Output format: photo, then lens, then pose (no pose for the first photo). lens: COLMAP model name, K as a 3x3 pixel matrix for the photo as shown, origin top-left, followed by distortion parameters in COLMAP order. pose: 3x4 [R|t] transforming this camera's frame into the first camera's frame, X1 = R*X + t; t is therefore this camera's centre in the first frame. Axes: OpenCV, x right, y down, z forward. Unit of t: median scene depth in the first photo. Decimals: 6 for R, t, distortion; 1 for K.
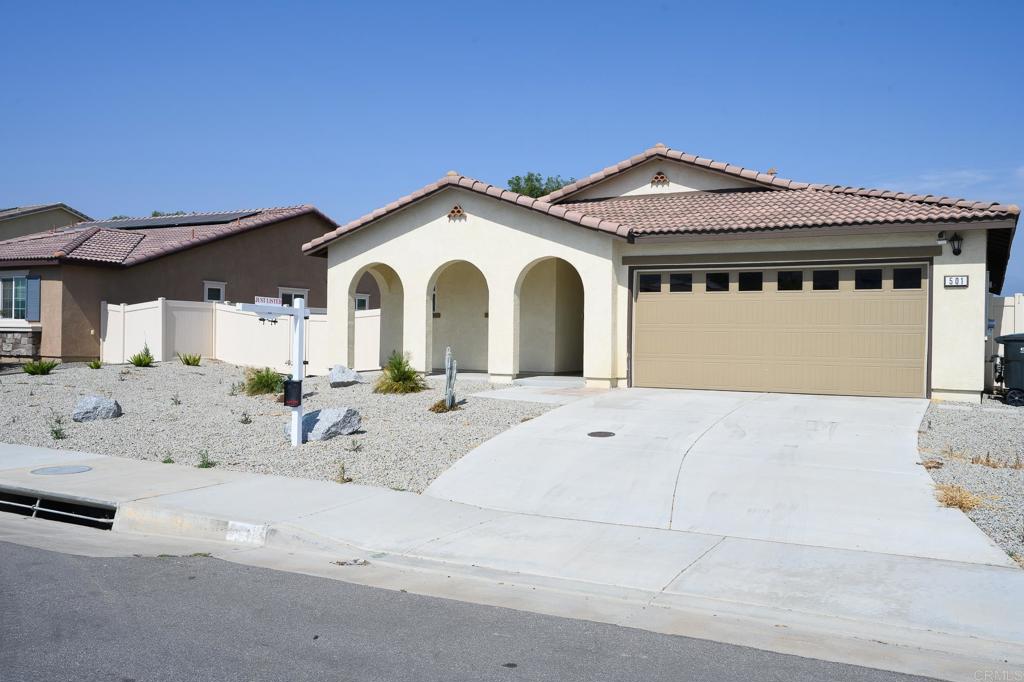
lens RADIAL K [[881.9, 0, 509.9], [0, 881.9, 339.6], [0, 0, 1]] dist [-0.000044, -0.003586]
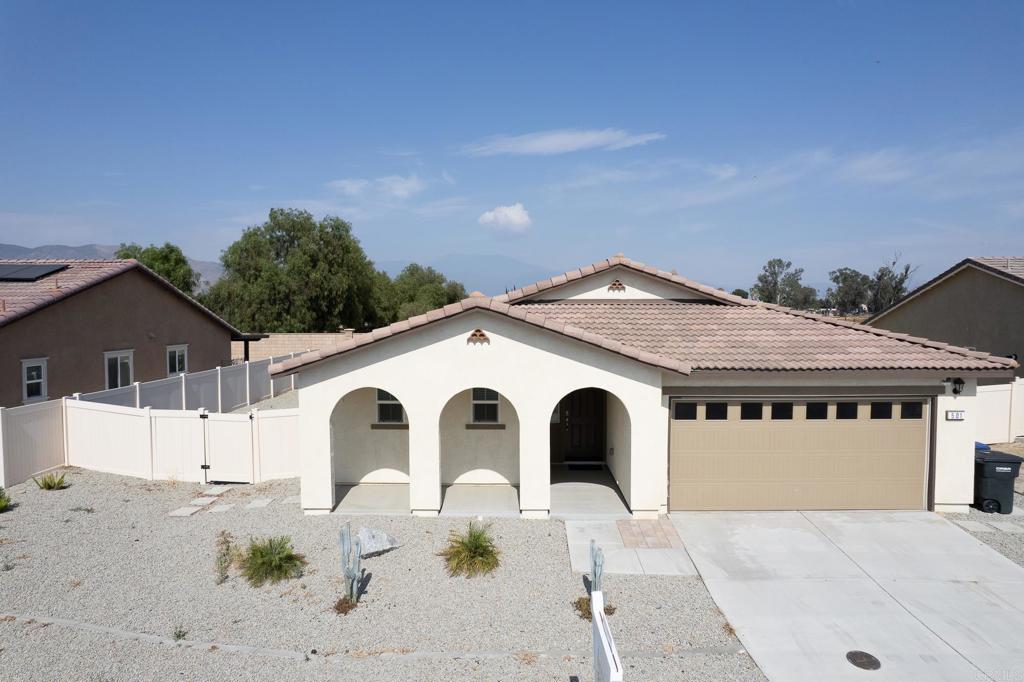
lens RADIAL K [[654.4, 0, 512.0], [0, 654.4, 341.0], [0, 0, 1]] dist [-0.072715, 0.063155]
pose [[0.887582, -0.037825, 0.459094, -0.354303], [0.015619, 0.998521, 0.052073, -0.181923], [-0.460385, -0.039049, 0.886860, 0.409580]]
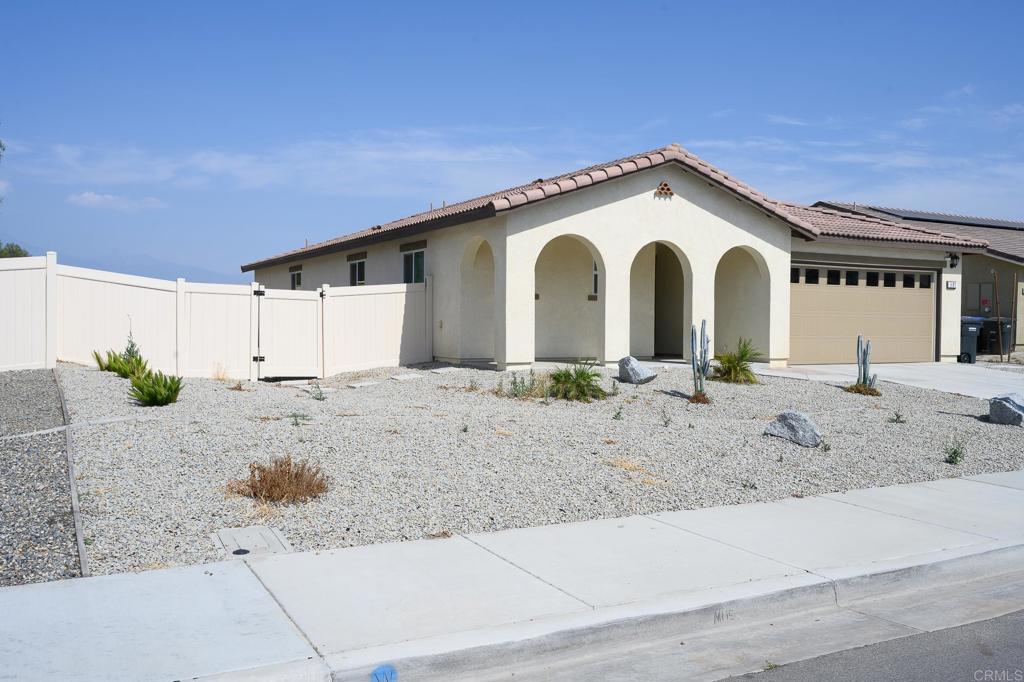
lens RADIAL K [[881.9, 0, 509.9], [0, 881.9, 339.6], [0, 0, 1]] dist [-0.000044, -0.003586]
pose [[0.545450, -0.027587, 0.837689, -0.986095], [-0.002136, 0.999409, 0.034304, -0.017940], [-0.838141, -0.020501, 0.545069, 0.655099]]
